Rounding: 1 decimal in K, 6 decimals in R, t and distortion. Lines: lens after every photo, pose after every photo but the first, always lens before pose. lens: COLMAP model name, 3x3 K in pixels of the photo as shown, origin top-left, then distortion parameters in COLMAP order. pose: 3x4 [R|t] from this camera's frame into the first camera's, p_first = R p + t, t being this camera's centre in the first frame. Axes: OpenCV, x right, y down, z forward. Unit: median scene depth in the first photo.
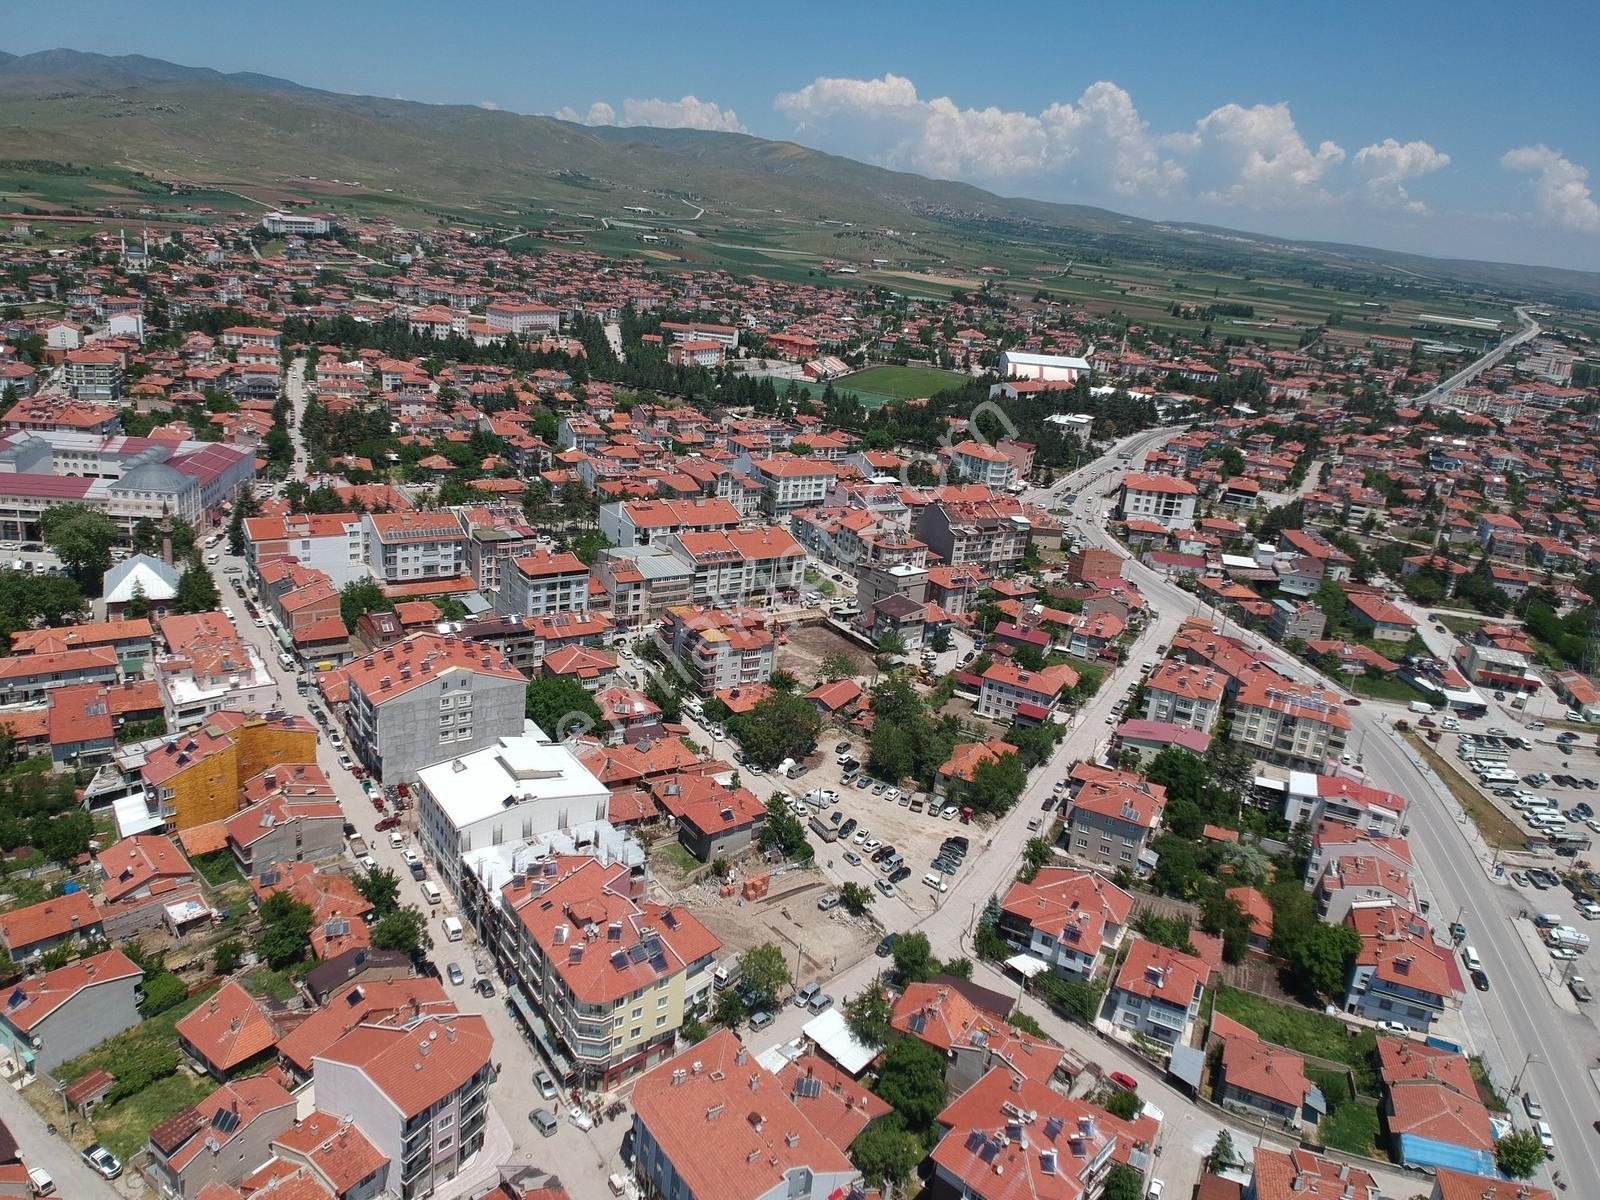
lens RADIAL K [[1185.2, 0, 796.5], [0, 1185.2, 589.0], [0, 0, 1]] dist [0.127920, -0.241297]
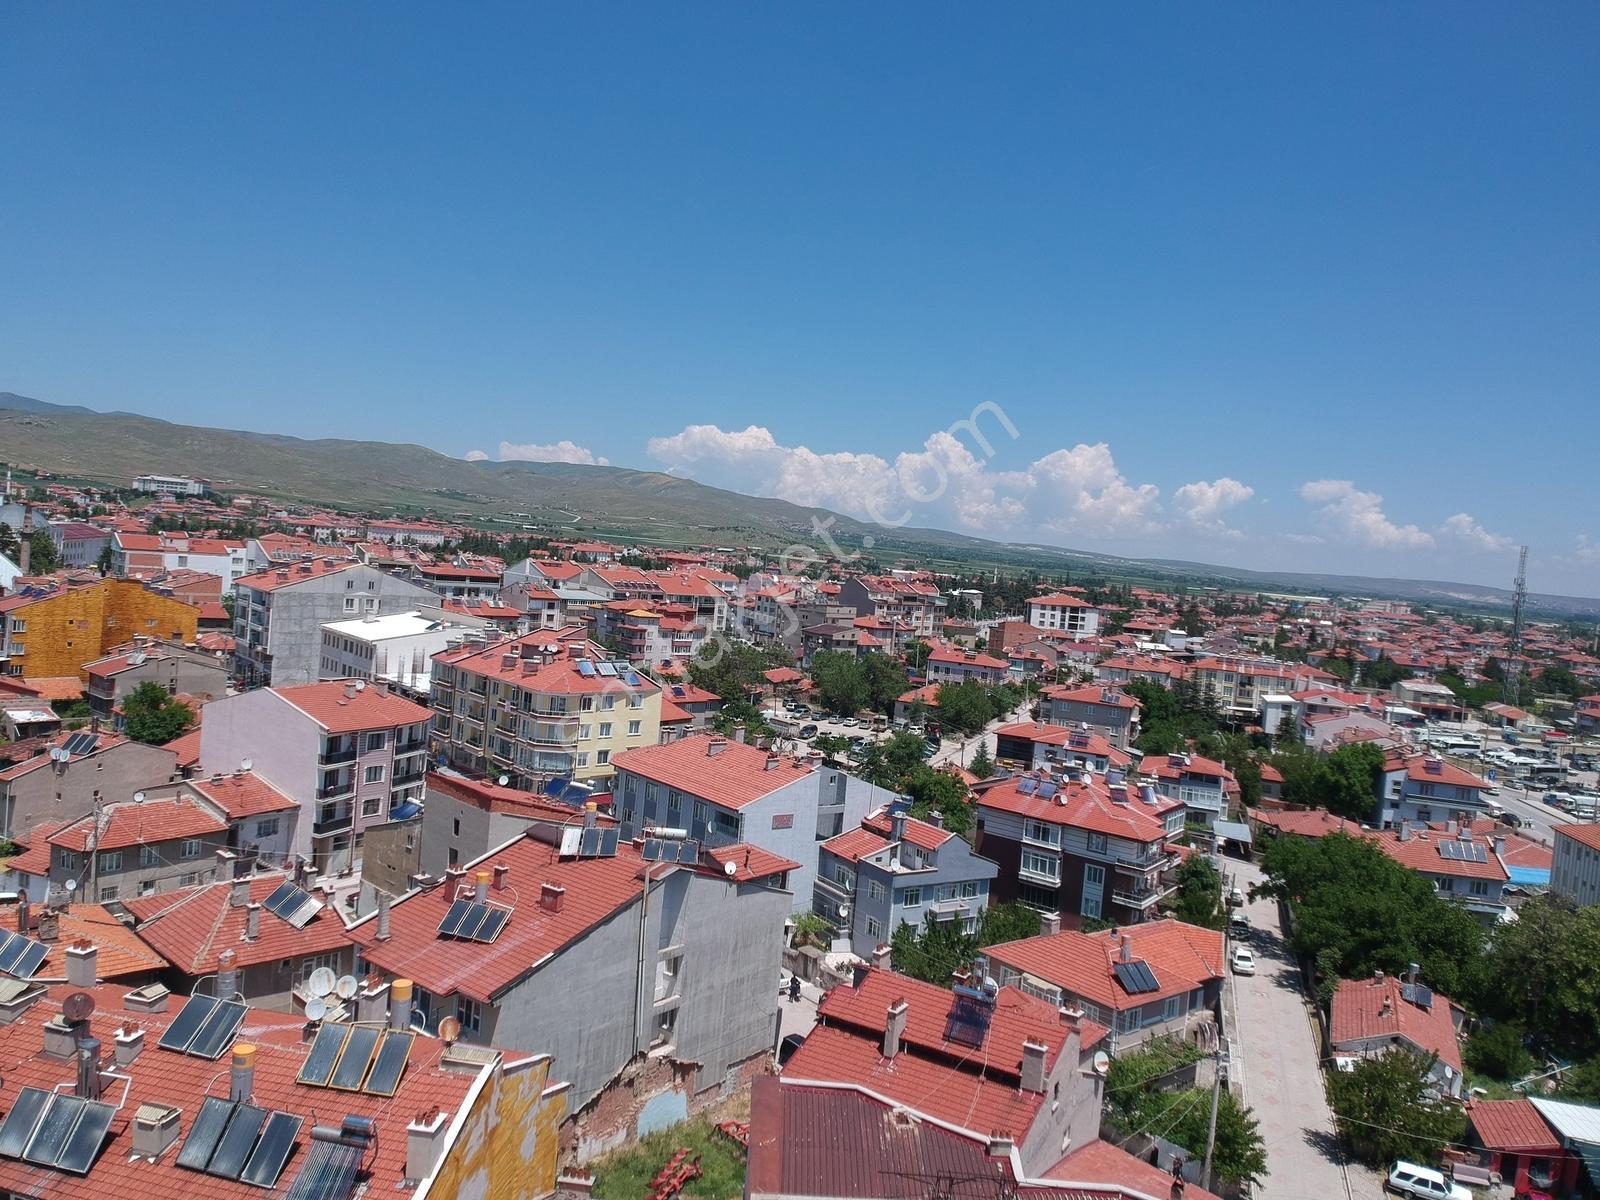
lens RADIAL K [[1189.7, 0, 797.2], [0, 1189.7, 592.6], [0, 0, 1]] dist [0.099805, -0.180614]
pose [[0.993641, -0.016025, 0.111452, -0.046223], [0.046202, 0.960683, -0.273775, 0.250657], [-0.102683, 0.277183, 0.955314, 0.083945]]
